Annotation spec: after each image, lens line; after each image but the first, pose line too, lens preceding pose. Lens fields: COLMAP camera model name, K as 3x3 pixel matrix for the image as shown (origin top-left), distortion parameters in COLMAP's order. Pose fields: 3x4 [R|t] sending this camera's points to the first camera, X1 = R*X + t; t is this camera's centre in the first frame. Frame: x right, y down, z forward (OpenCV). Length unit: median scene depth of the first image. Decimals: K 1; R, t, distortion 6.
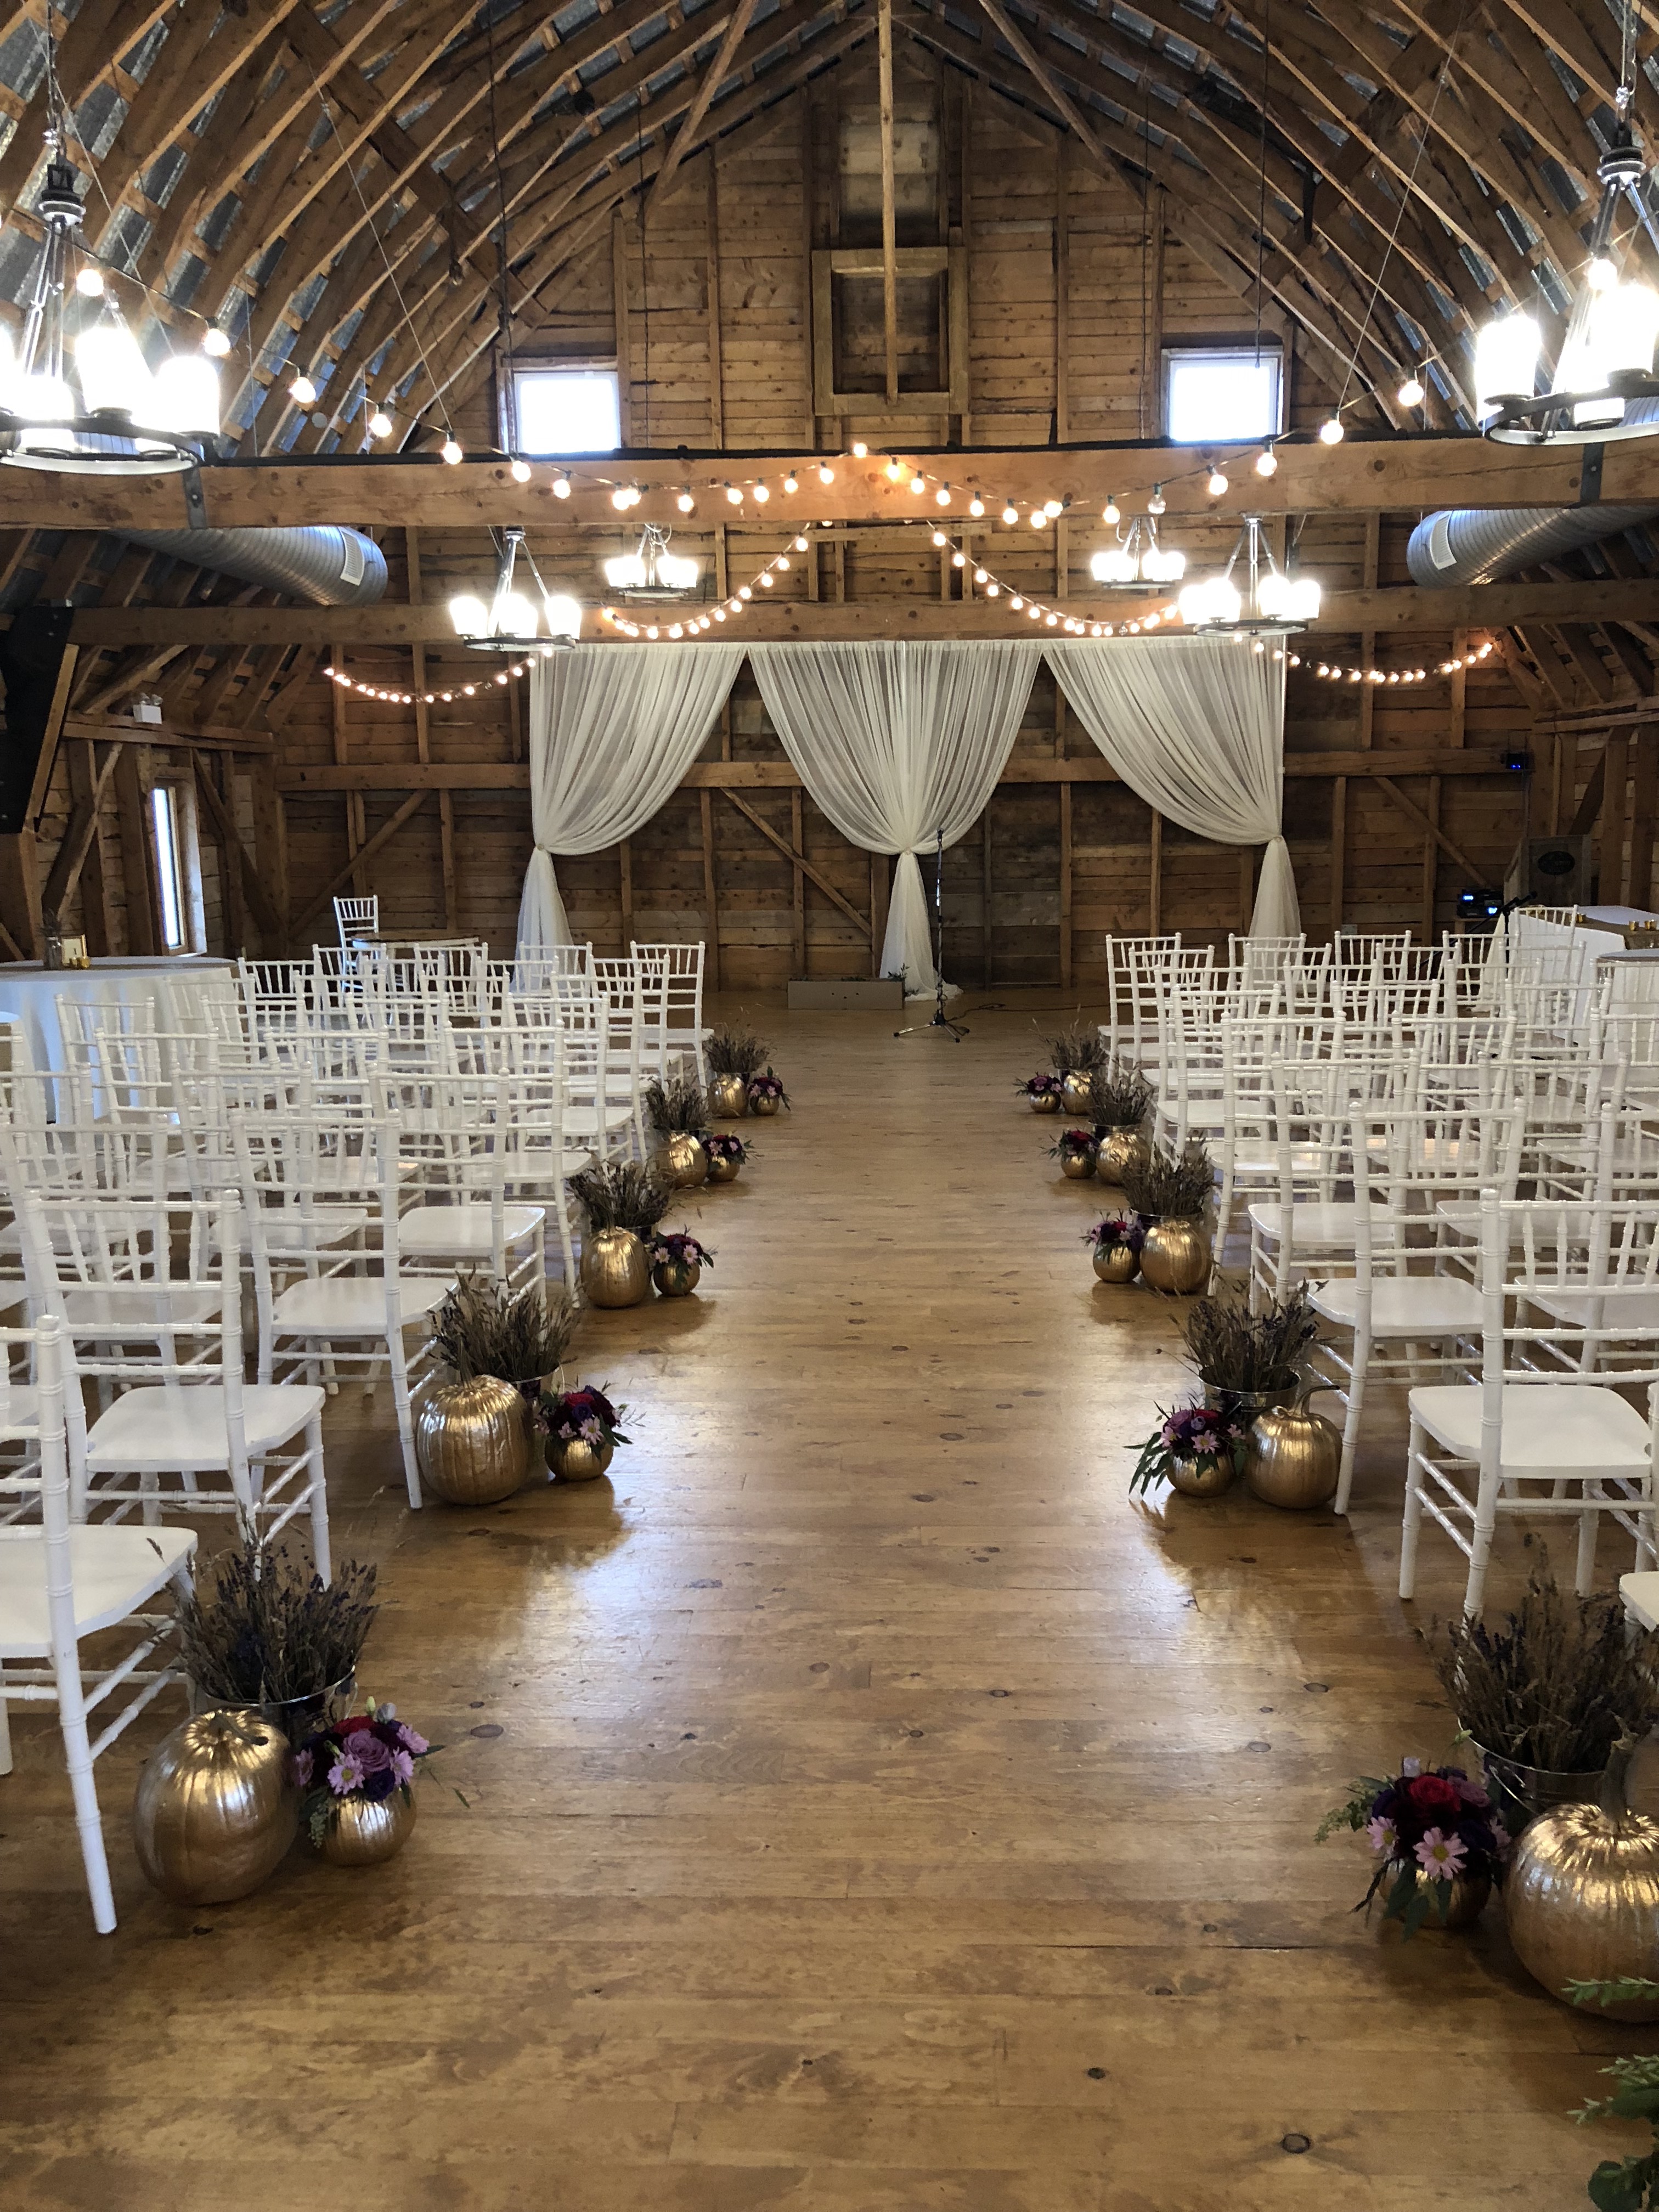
lens RADIAL K [[1817.7, 0, 838.9], [0, 1817.7, 1128.0], [0, 0, 1]] dist [0.025800, -0.004767]
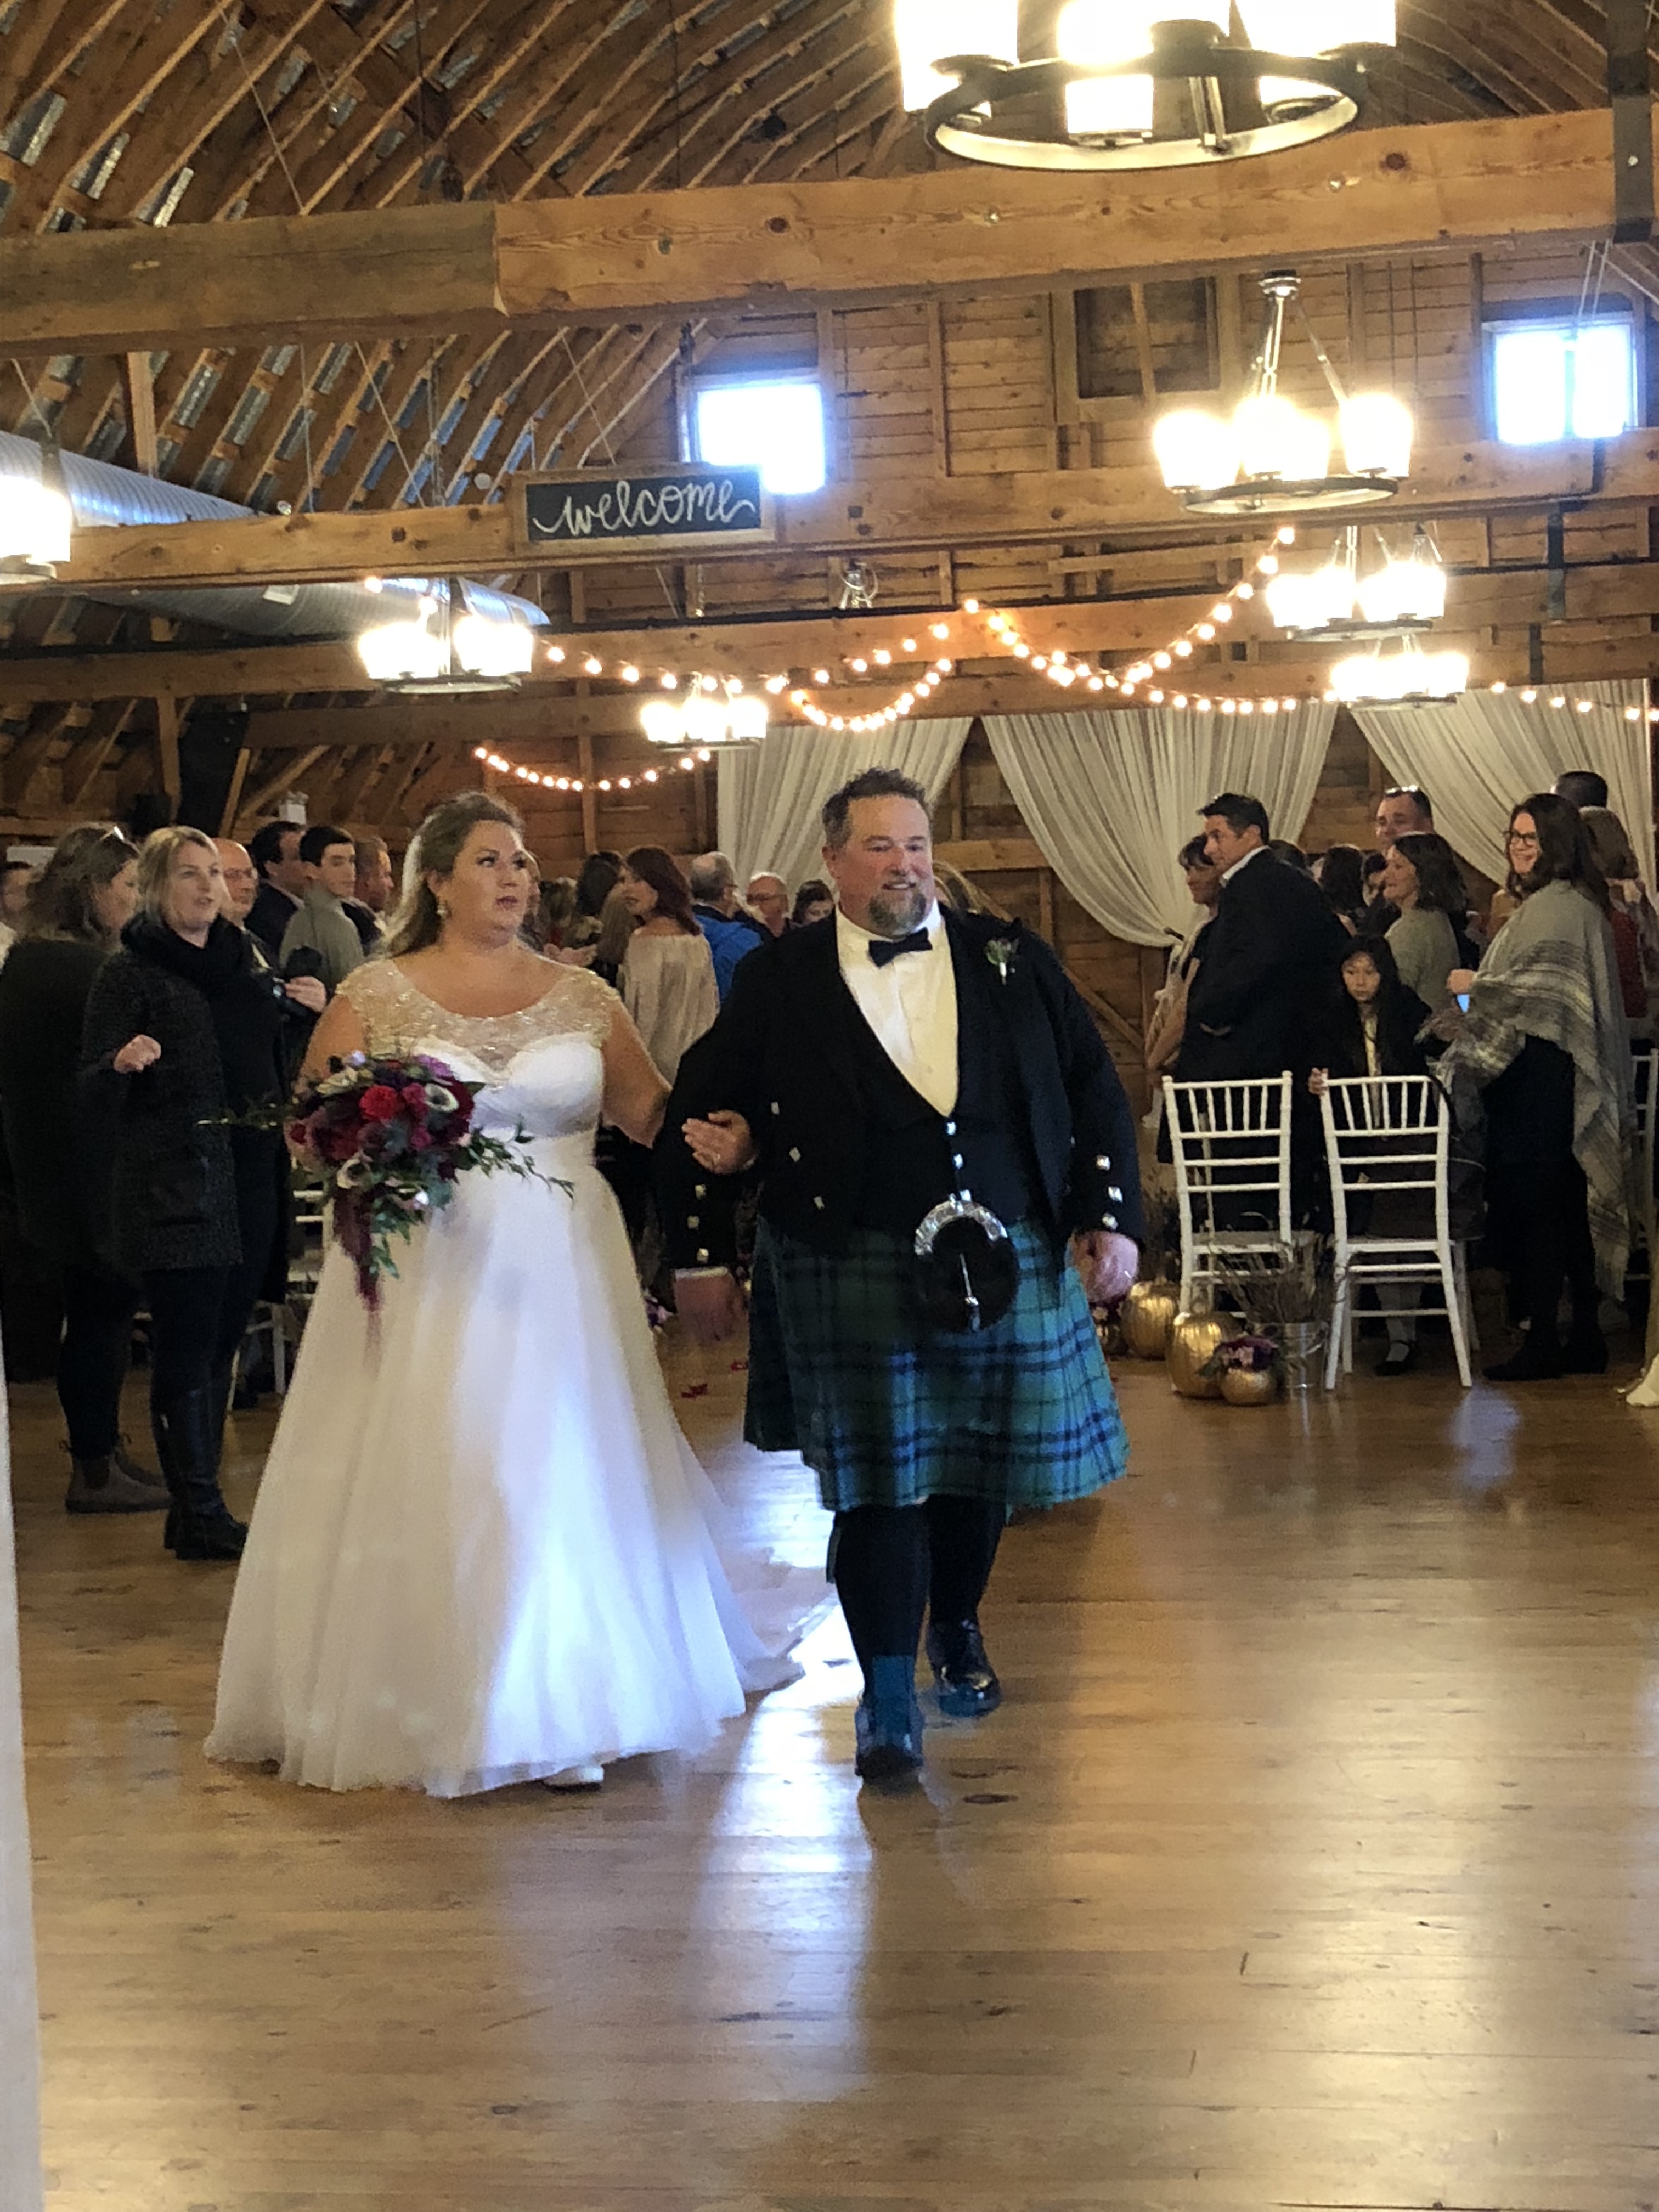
lens RADIAL K [[3683.2, 0, 819.7], [0, 3683.2, 1109.4], [0, 0, 1]] dist [0.146594, 0.000000]
pose [[0.989931, -0.025620, -0.139213, 0.105007], [0.008372, 0.992360, -0.123092, 0.120468], [0.141303, 0.120687, 0.982582, -0.616933]]
